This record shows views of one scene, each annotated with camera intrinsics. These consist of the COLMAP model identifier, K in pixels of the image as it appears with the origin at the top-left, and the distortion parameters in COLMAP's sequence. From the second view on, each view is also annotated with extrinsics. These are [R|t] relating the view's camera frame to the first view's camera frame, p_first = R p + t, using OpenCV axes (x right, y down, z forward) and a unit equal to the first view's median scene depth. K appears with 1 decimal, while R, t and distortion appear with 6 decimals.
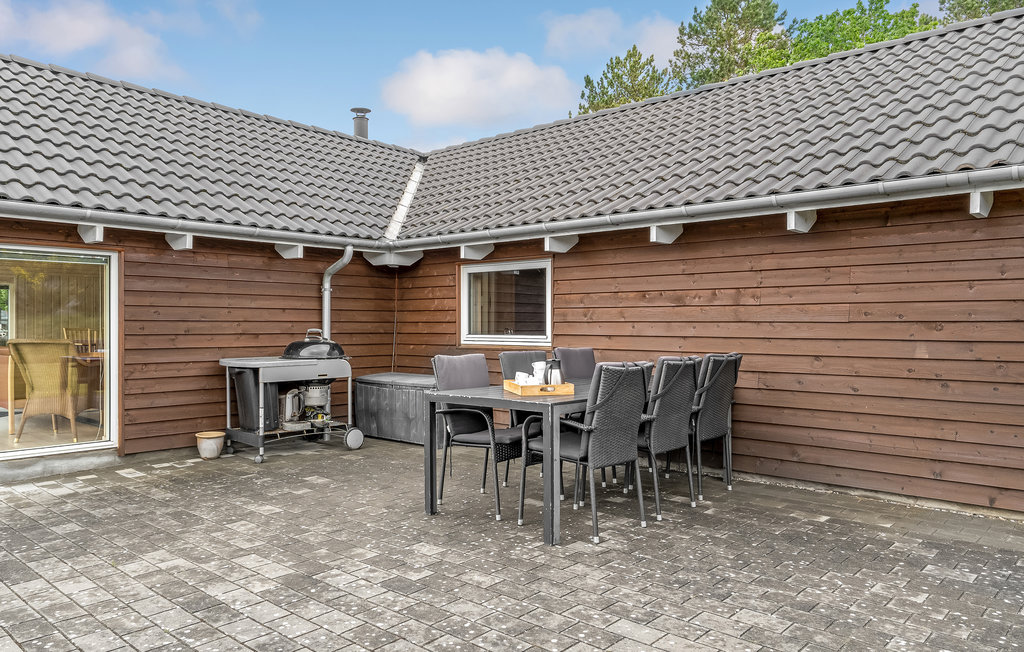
lens RADIAL K [[718.7, 0, 512.0], [0, 718.7, 326.0], [0, 0, 1]] dist [-0.000798, -0.000258]
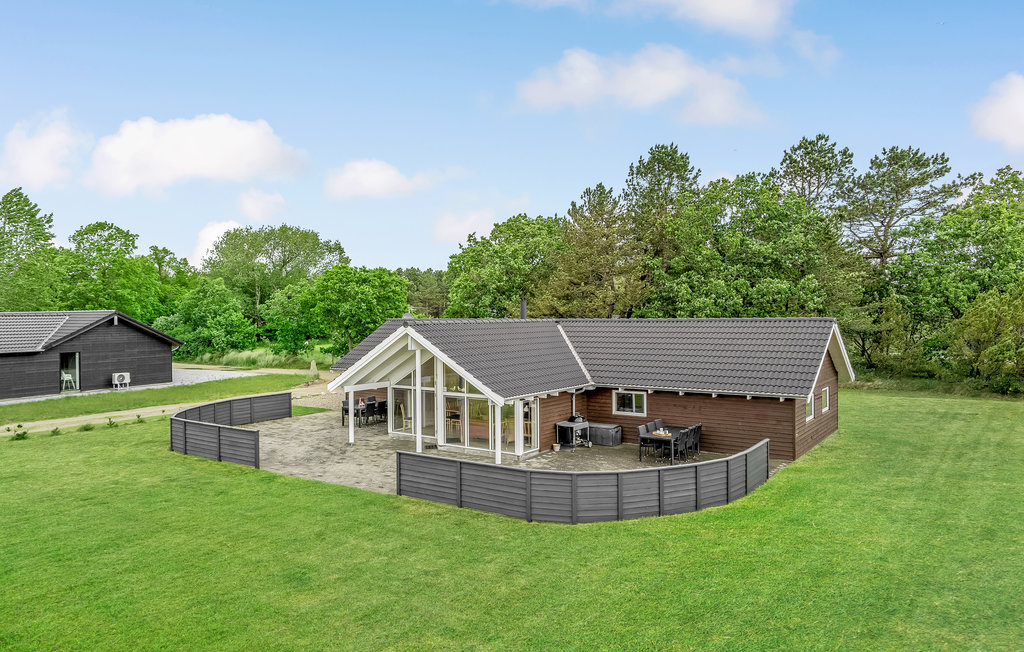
lens RADIAL K [[711.6, 0, 512.0], [0, 711.6, 326.0], [0, 0, 1]] dist [0.000311, -0.000029]
pose [[0.992152, -0.002812, 0.125002, -1.083543], [0.001834, 0.999967, 0.007939, -0.468718], [-0.125021, -0.007648, 0.992125, -2.492033]]
